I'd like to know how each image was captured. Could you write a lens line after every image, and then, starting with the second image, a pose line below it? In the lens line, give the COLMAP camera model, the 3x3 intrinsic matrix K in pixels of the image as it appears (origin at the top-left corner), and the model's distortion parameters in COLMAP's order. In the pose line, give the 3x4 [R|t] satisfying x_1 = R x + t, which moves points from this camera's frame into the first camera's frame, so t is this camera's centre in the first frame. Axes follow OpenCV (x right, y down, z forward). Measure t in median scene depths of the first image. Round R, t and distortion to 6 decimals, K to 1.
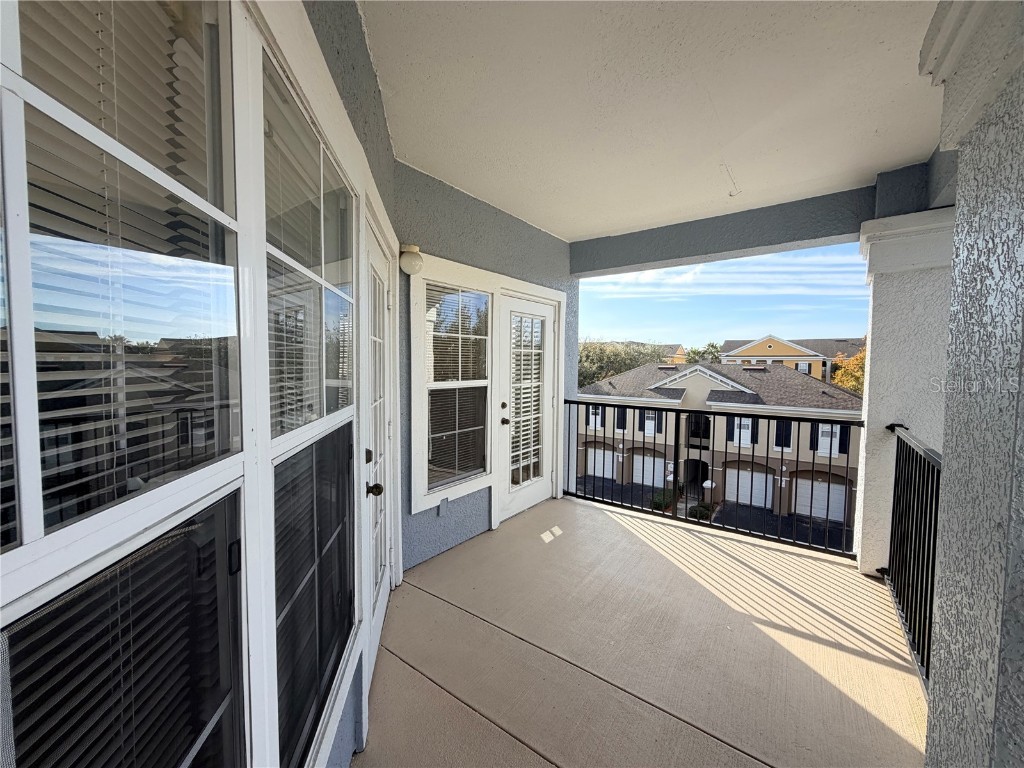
lens RADIAL K [[408.7, 0, 509.9], [0, 408.7, 385.0], [0, 0, 1]] dist [0.000791, 0.000055]
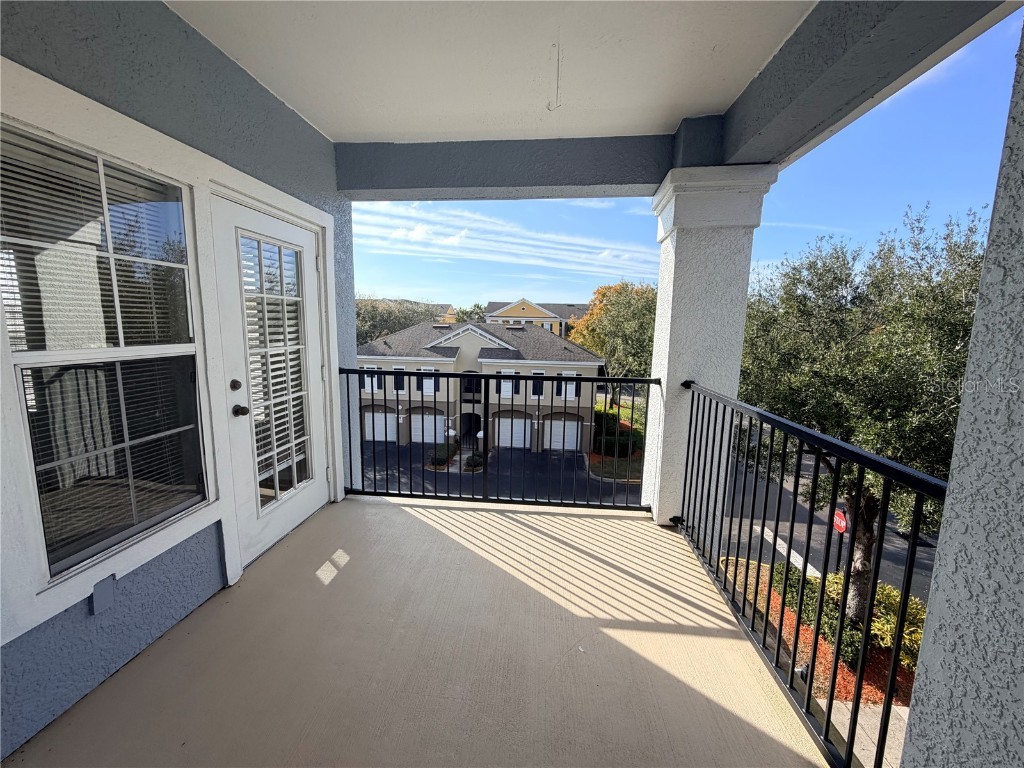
lens RADIAL K [[408.7, 0, 511.0], [0, 408.7, 384.6], [0, 0, 1]] dist [0.000791, 0.000055]
pose [[0.856566, -0.068123, 0.511521, 0.027092], [0.017489, 0.994511, 0.103161, -0.006874], [-0.515741, -0.079419, 0.853056, 0.285039]]
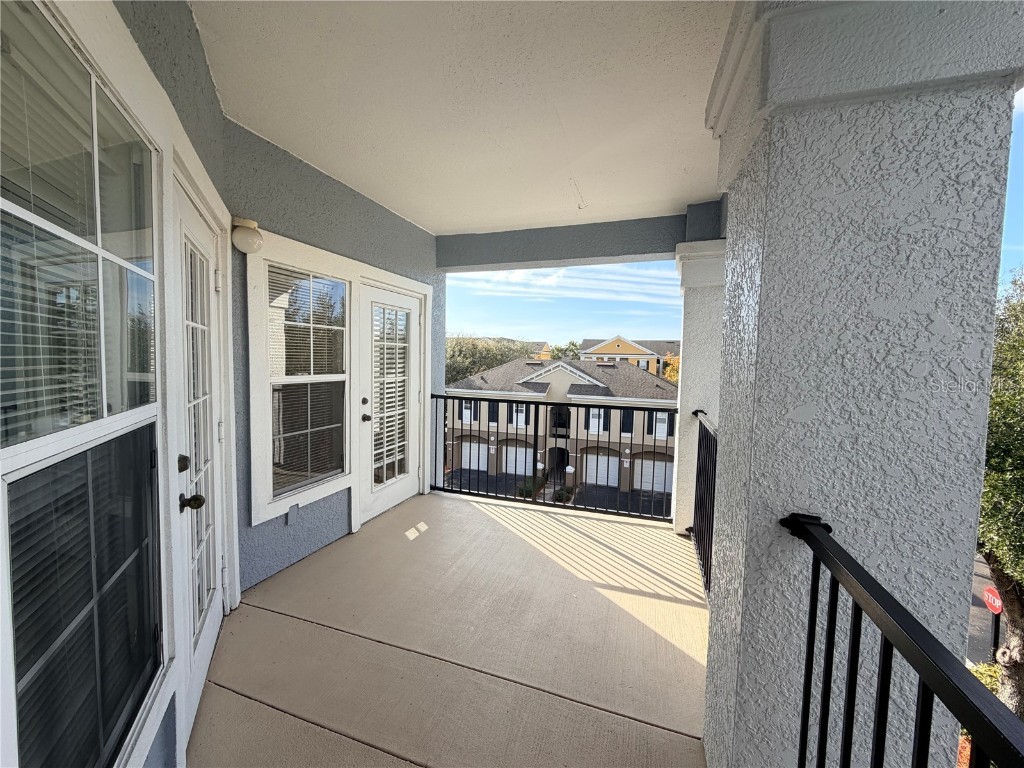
lens RADIAL K [[408.7, 0, 510.2], [0, 408.7, 385.2], [0, 0, 1]] dist [0.000791, 0.000055]
pose [[0.953370, -0.006663, 0.301731, 0.022310], [0.002706, 0.999905, 0.013531, 0.001287], [-0.301792, -0.012084, 0.953297, -0.004725]]
